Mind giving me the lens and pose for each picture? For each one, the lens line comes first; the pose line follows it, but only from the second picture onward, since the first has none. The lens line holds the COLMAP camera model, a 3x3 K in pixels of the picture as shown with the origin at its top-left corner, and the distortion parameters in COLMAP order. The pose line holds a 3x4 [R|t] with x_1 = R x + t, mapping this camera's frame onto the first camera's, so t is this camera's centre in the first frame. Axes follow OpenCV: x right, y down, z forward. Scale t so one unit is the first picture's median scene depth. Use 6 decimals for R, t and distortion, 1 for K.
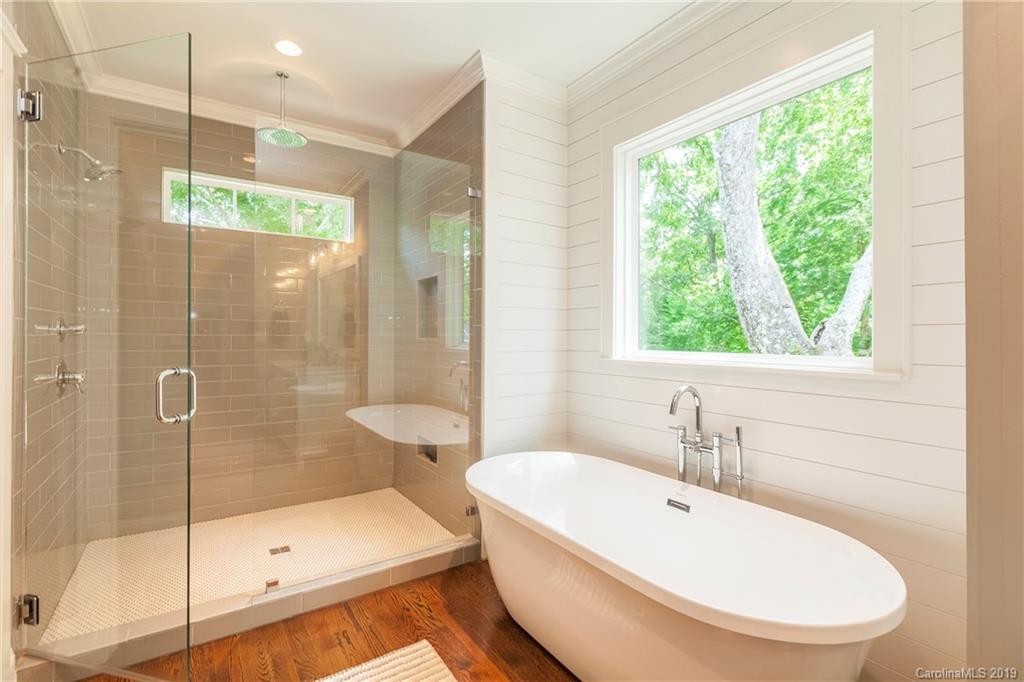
lens RADIAL K [[472.1, 0, 513.5], [0, 472.1, 331.0], [0, 0, 1]] dist [-0.000151, -0.000211]
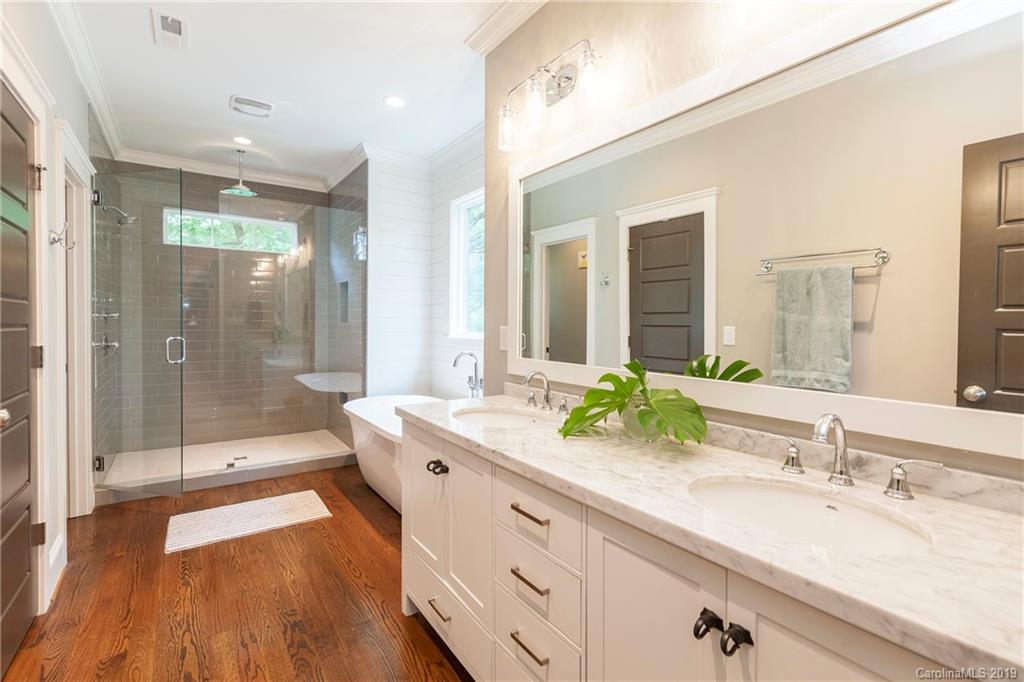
lens RADIAL K [[467.6, 0, 499.2], [0, 467.6, 329.1], [0, 0, 1]] dist [0.000536, 0.000628]
pose [[0.999958, 0.007332, -0.005482, 0.389563], [-0.007215, 0.999751, 0.021099, -0.001465], [0.005635, -0.021058, 0.999762, -0.566401]]
